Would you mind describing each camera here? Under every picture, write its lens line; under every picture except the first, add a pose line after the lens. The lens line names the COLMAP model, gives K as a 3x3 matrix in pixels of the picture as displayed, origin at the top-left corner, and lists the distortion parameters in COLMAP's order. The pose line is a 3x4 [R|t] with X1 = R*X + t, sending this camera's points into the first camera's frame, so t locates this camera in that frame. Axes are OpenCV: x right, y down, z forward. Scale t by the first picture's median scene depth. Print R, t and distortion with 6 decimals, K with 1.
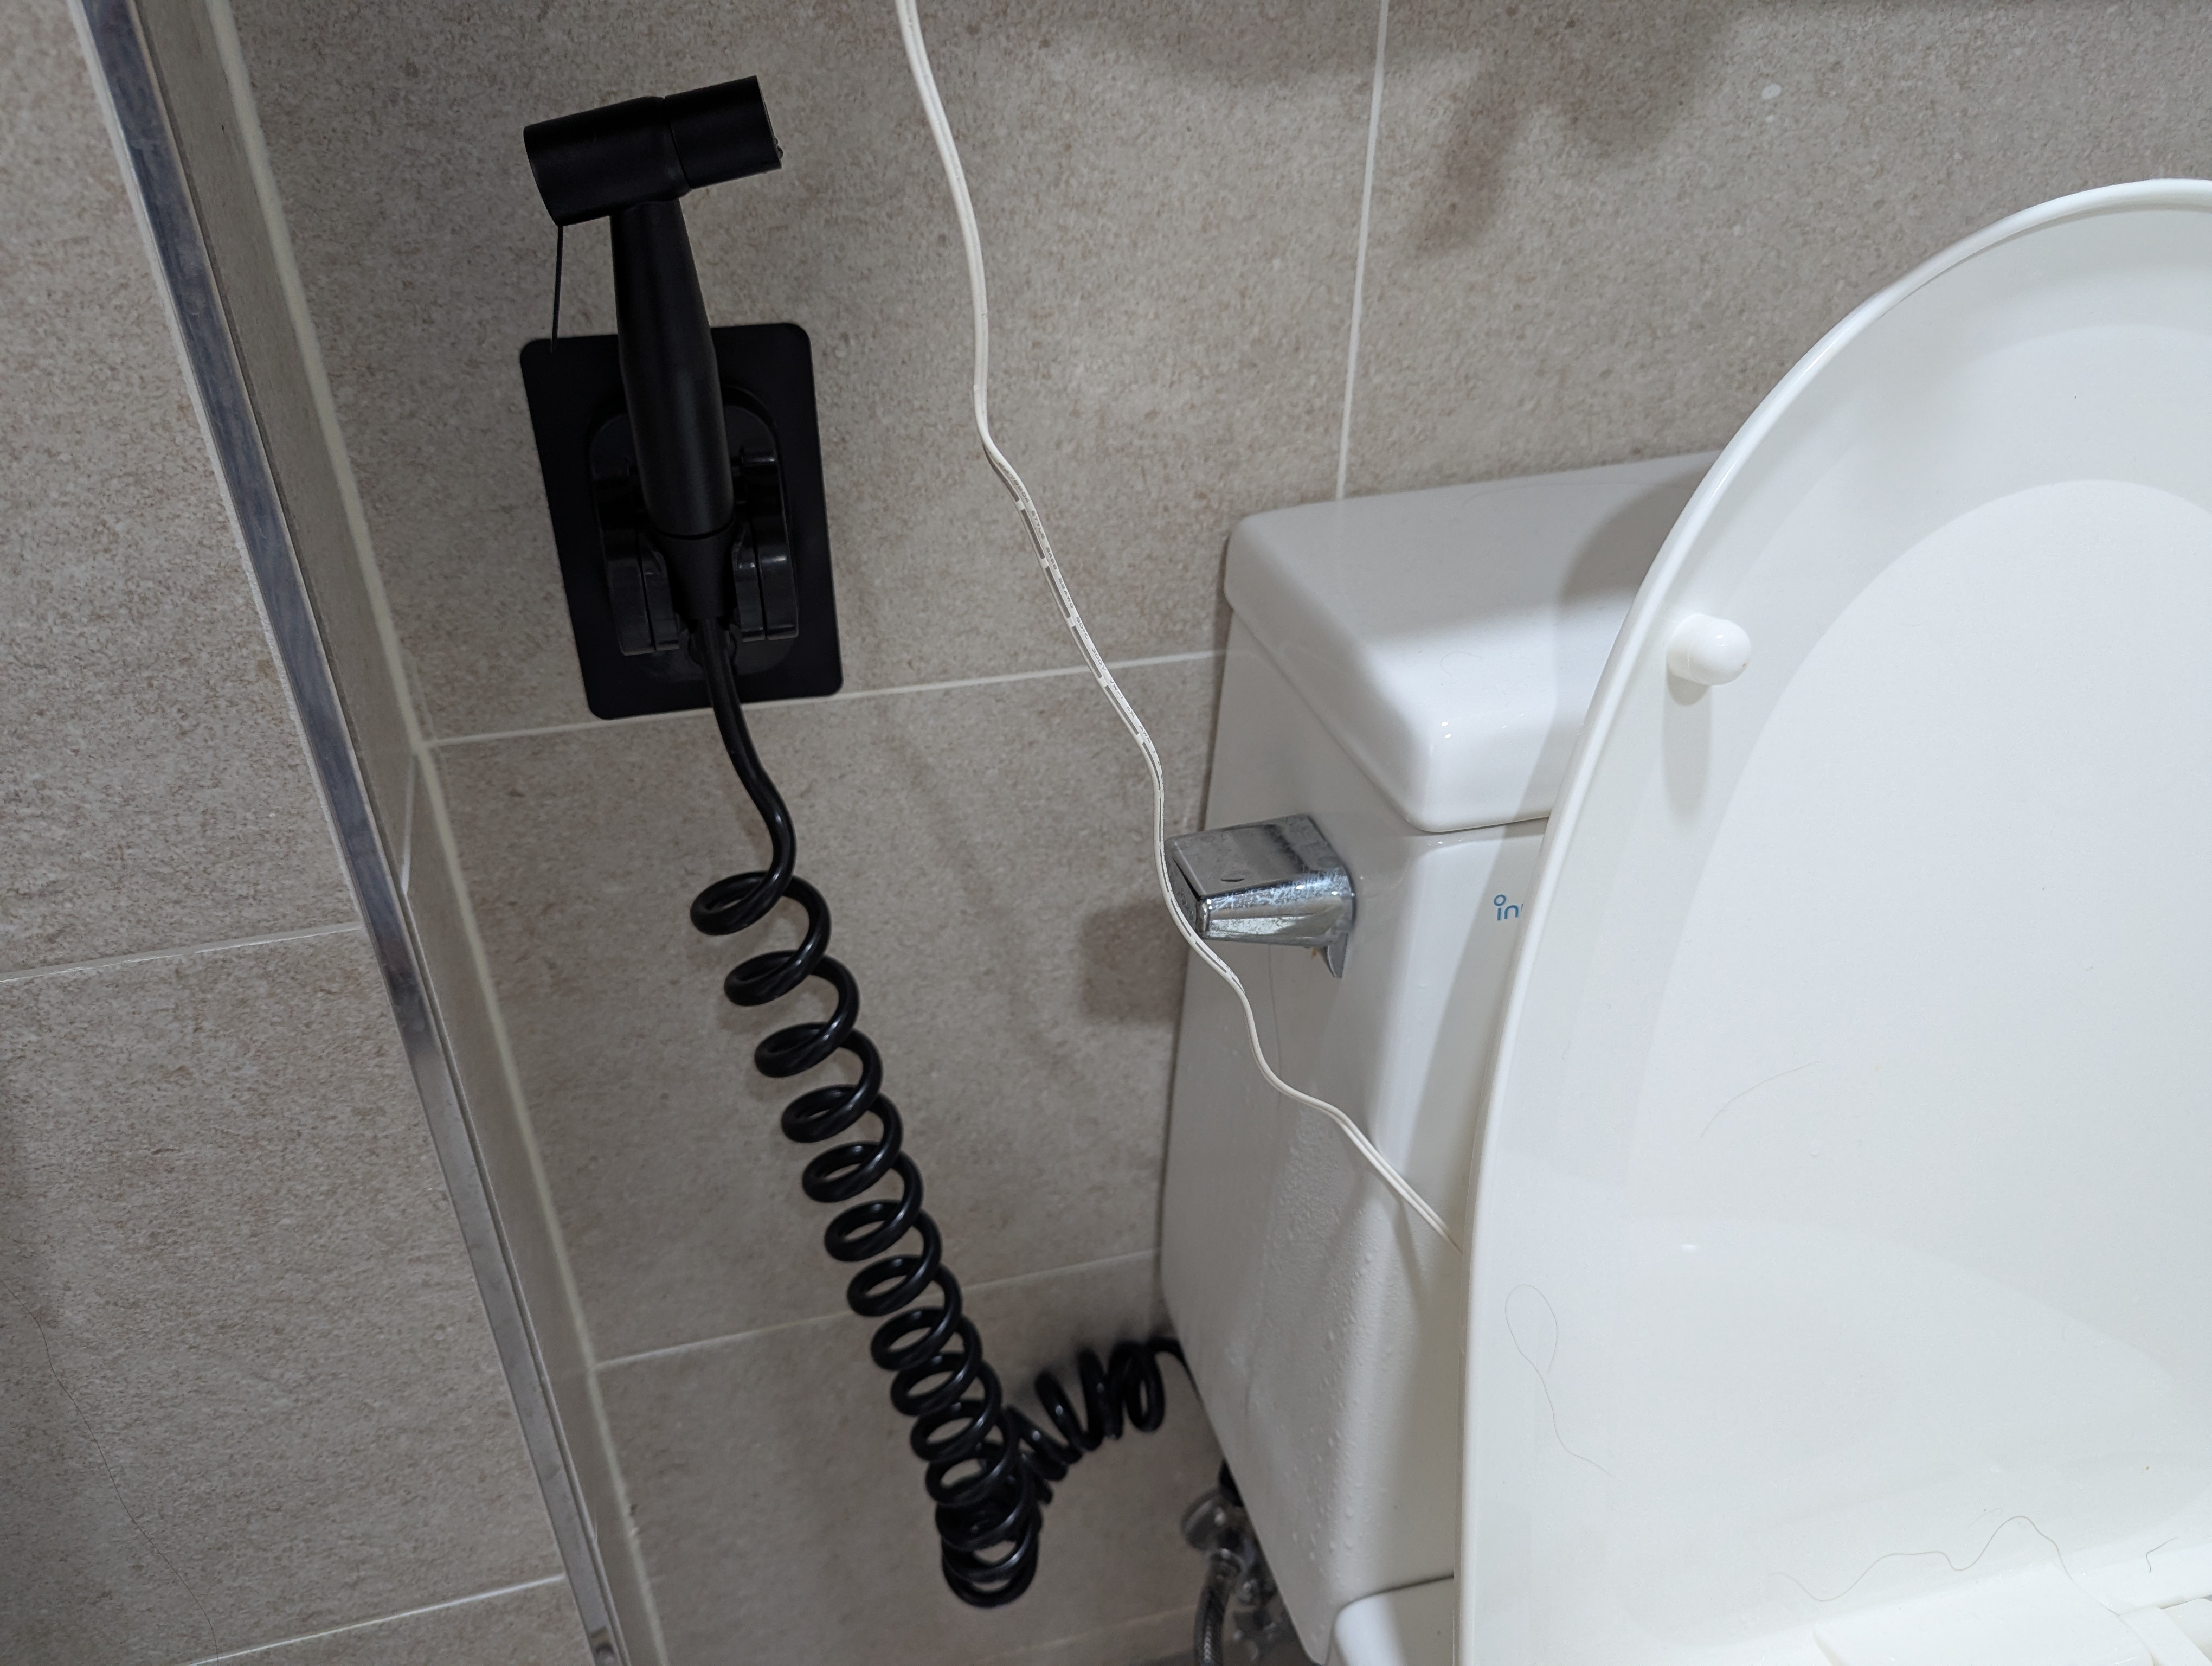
lens RADIAL K [[1673.9, 0, 1113.2], [0, 1673.9, 872.0], [0, 0, 1]] dist [0.054492, -0.044085]
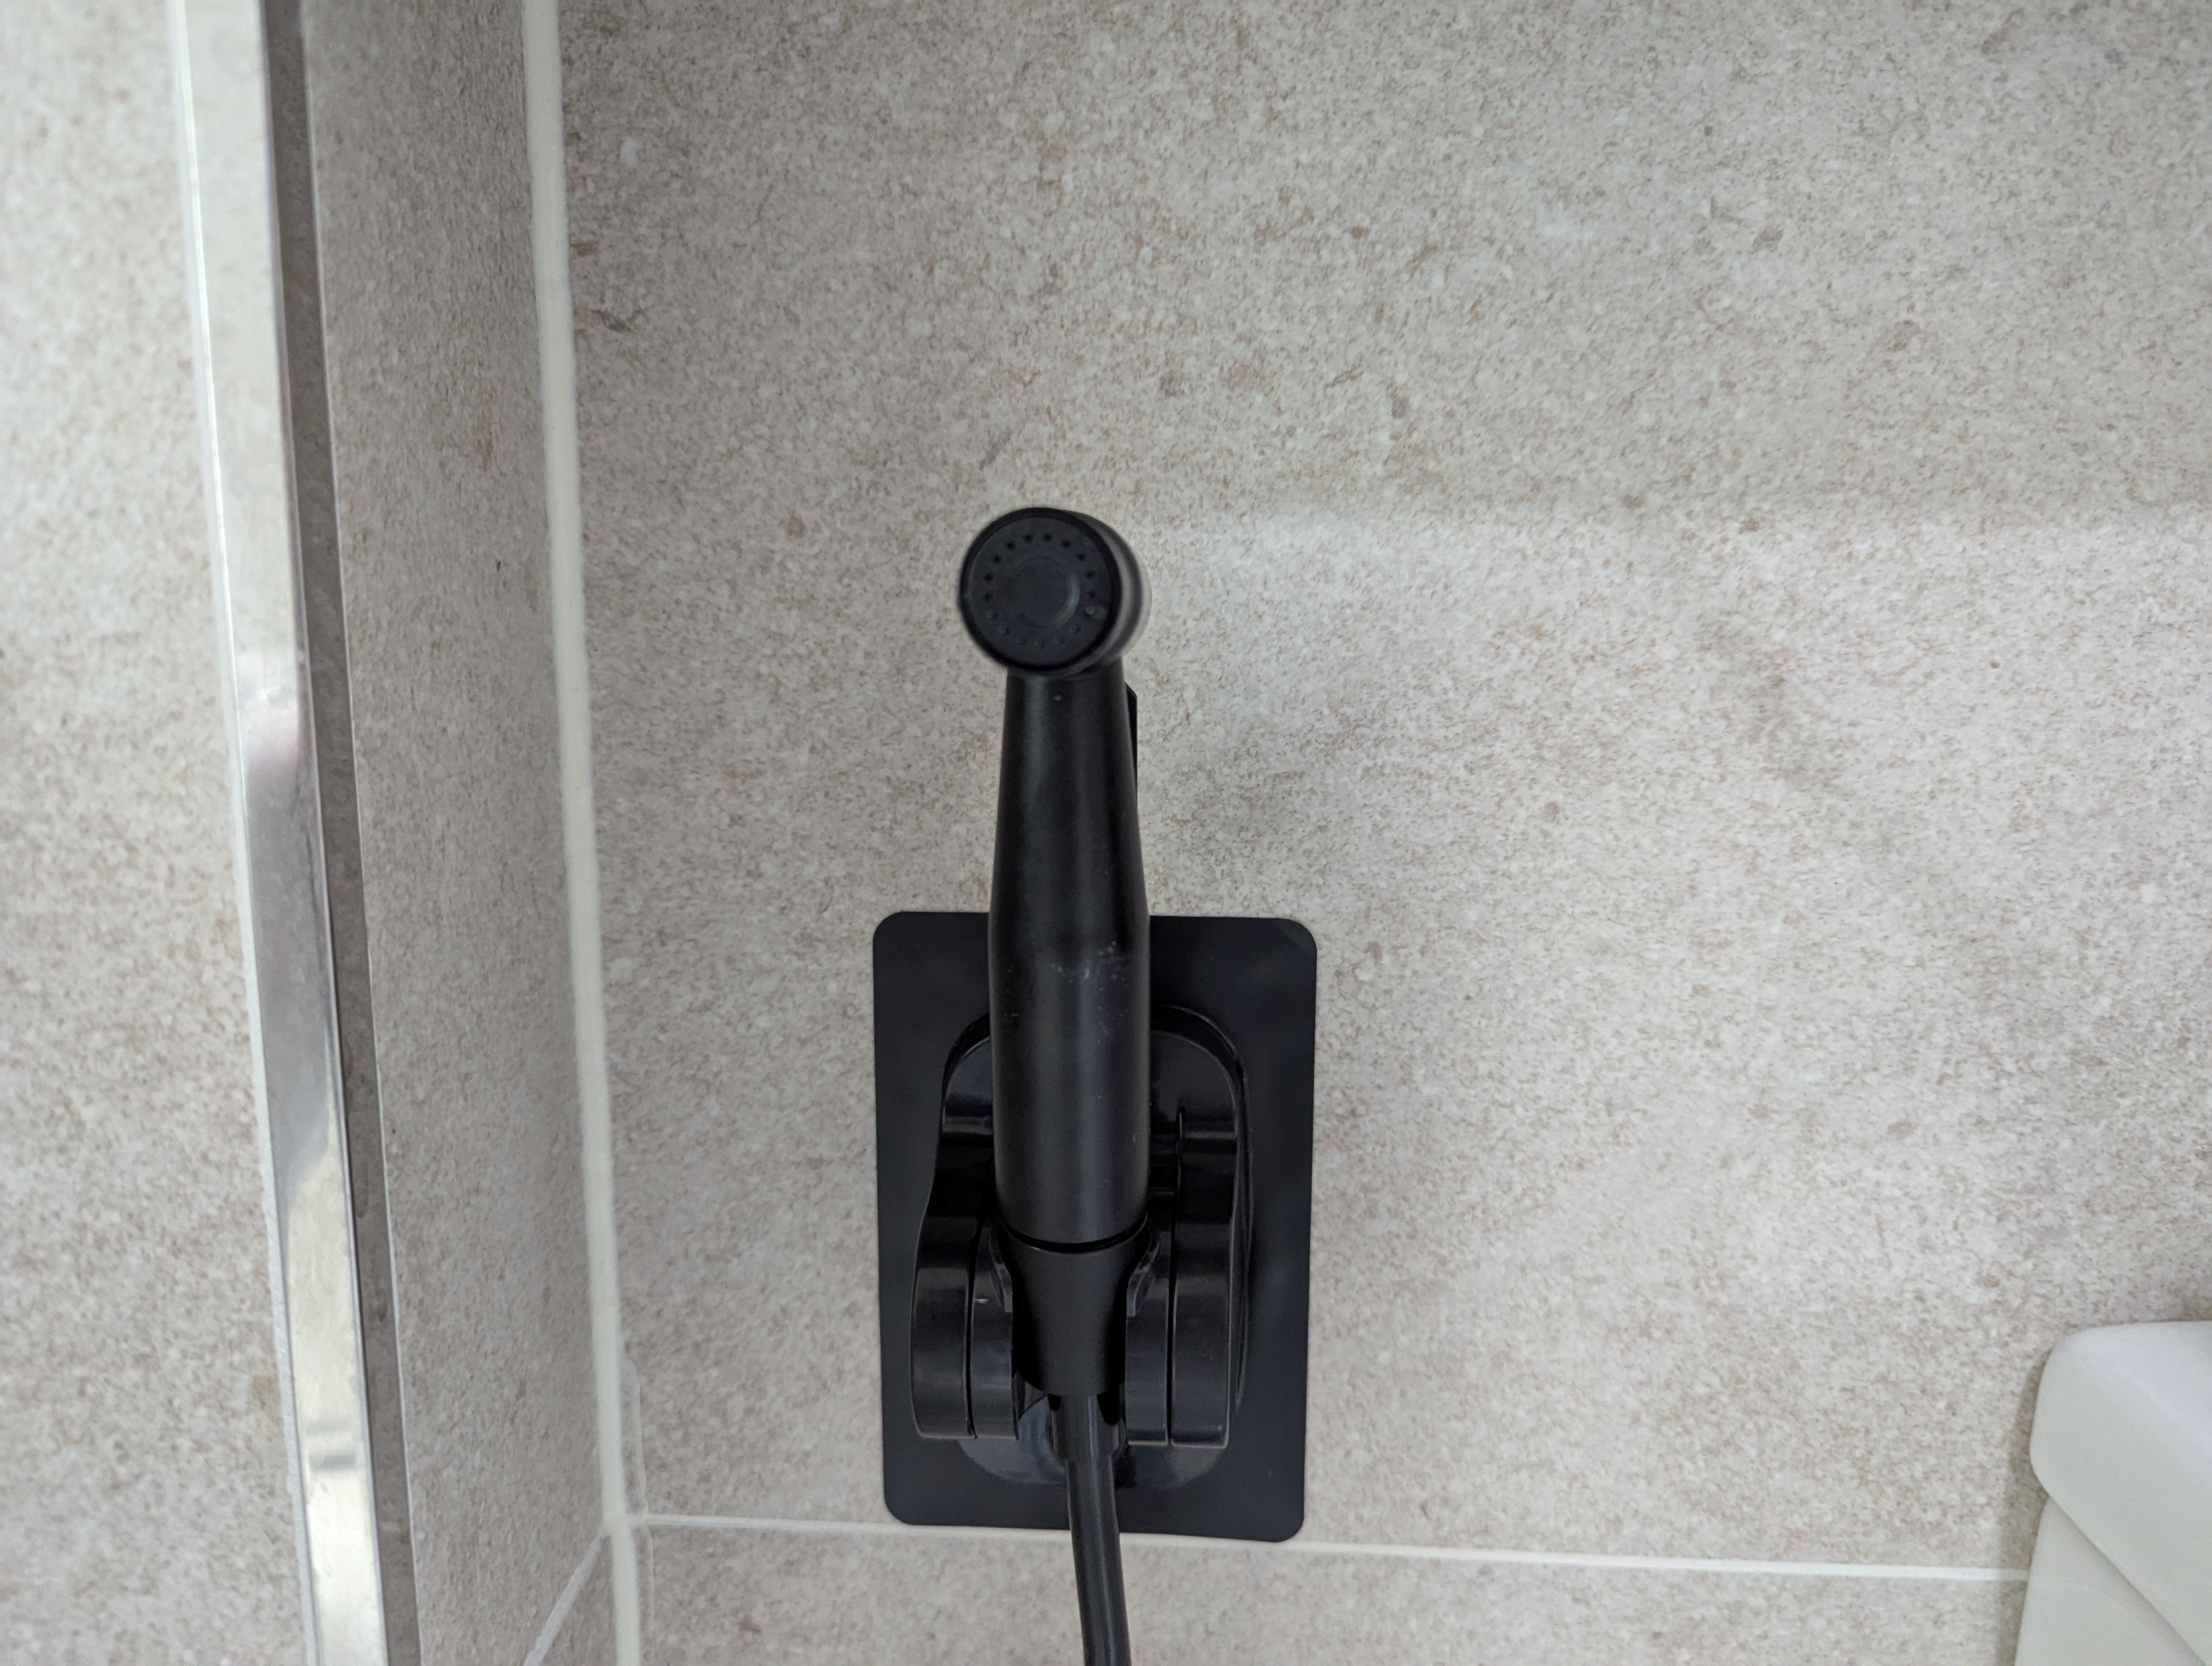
lens RADIAL K [[1627.4, 0, 1080.0], [0, 1627.4, 791.7], [0, 0, 1]] dist [-0.004099, -0.022292]
pose [[0.942915, 0.040353, -0.330579, -0.069637], [-0.184153, 0.890247, -0.416592, -0.105747], [0.277486, 0.453688, 0.846858, 0.458526]]
